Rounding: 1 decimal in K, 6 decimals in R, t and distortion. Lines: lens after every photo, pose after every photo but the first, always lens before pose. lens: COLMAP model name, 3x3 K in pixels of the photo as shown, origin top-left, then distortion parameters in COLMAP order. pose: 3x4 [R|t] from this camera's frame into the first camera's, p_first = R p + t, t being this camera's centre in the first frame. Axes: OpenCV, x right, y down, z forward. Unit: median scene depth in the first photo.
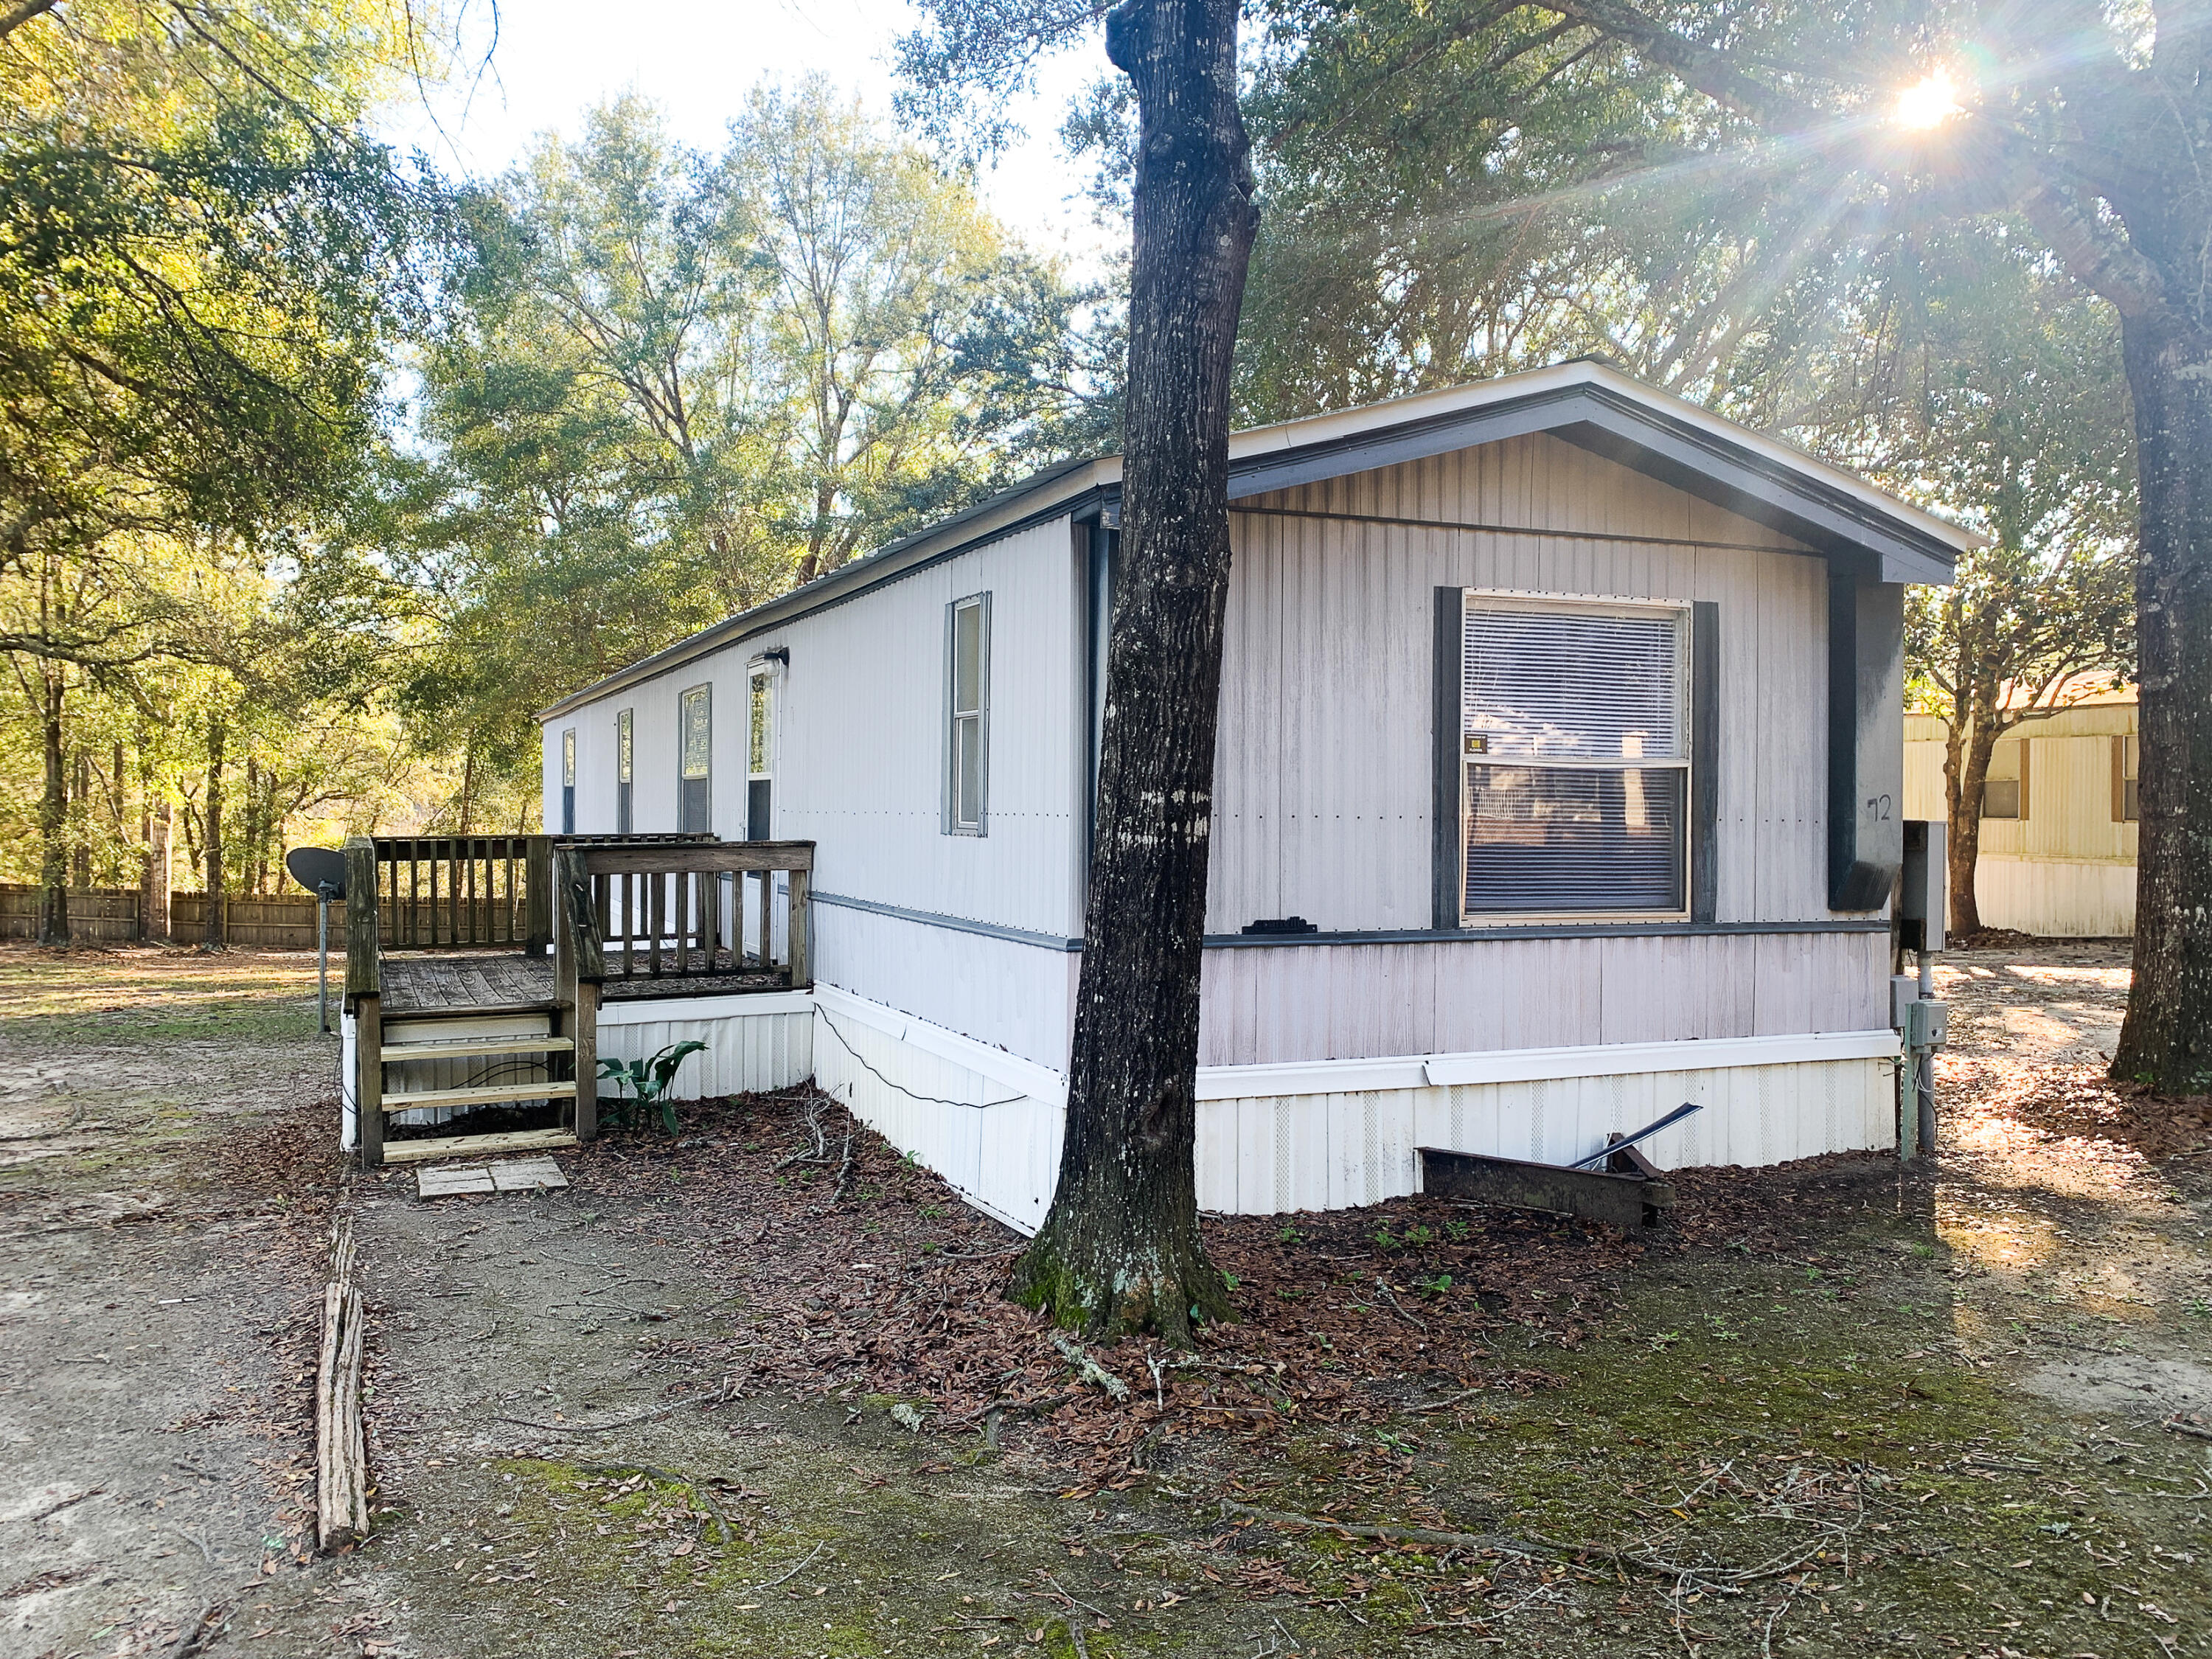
lens RADIAL K [[1760.8, 0, 1098.4], [0, 1760.8, 833.7], [0, 0, 1]] dist [0.091461, -0.137594]
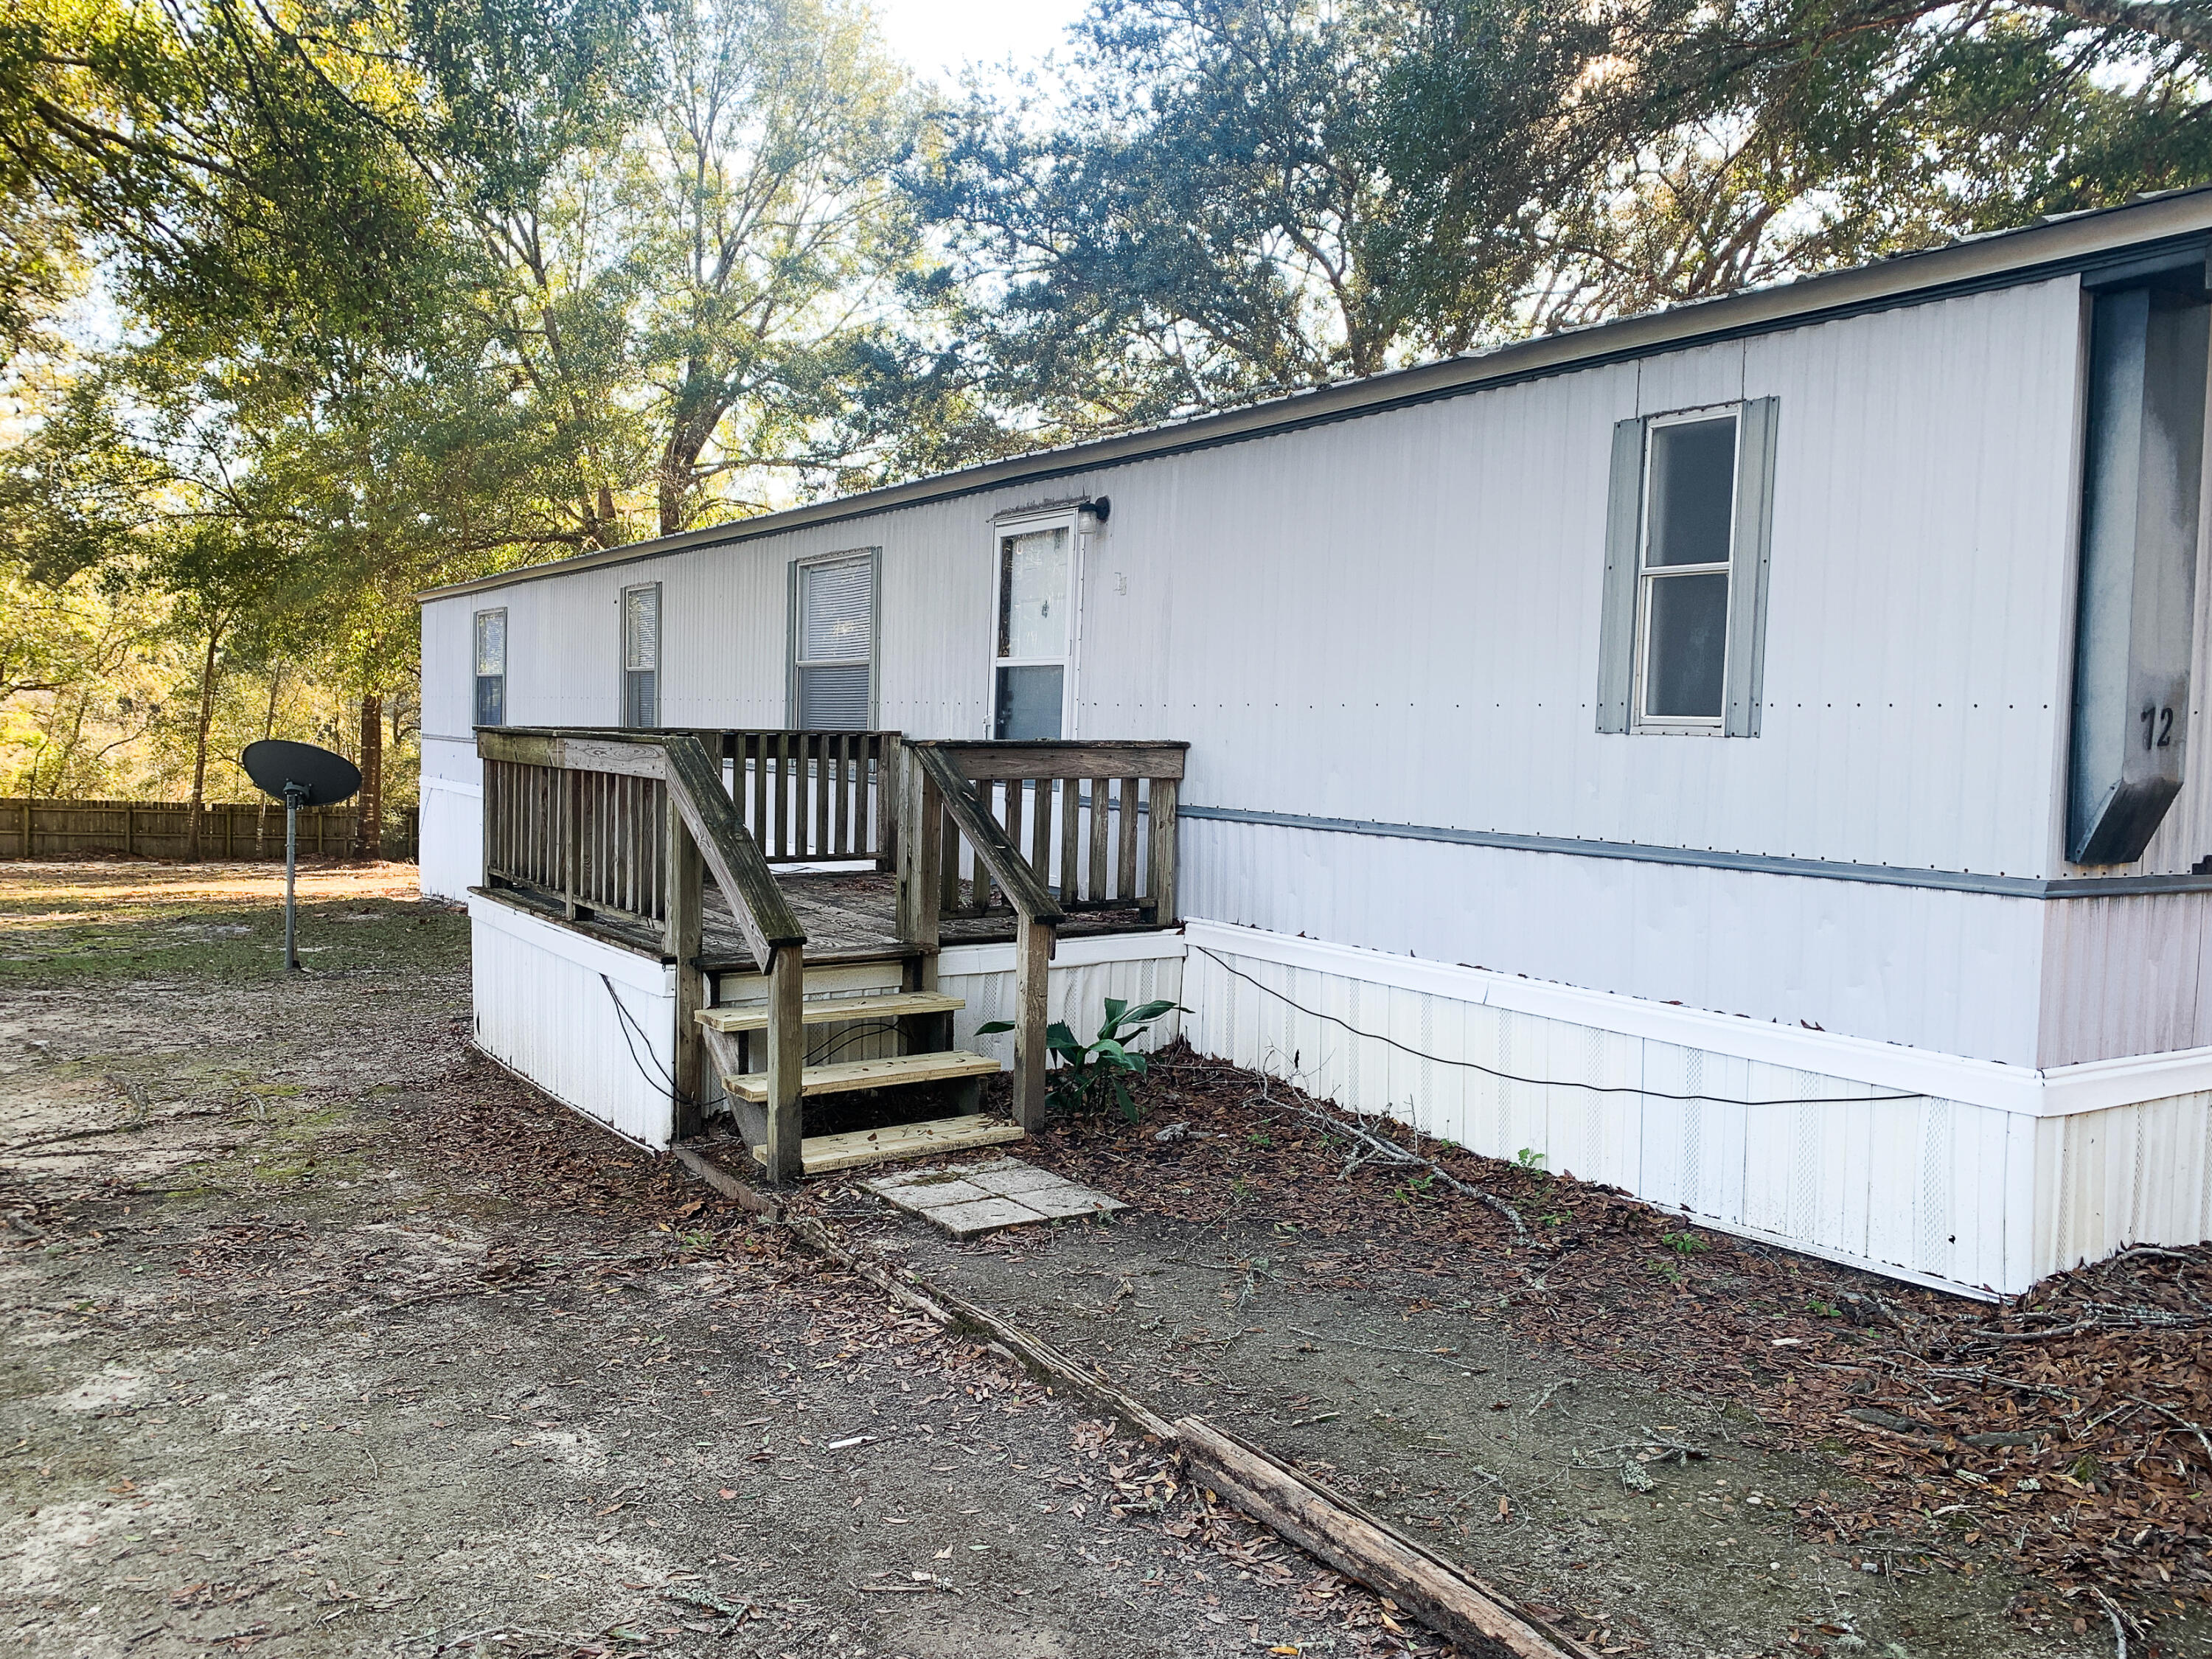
lens RADIAL K [[1760.8, 0, 1098.4], [0, 1760.8, 833.7], [0, 0, 1]] dist [0.091461, -0.137594]
pose [[0.986878, 0.008539, 0.161242, -0.326187], [-0.016430, 0.998728, 0.047667, 0.008196], [-0.160630, -0.049691, 0.985763, 0.226597]]
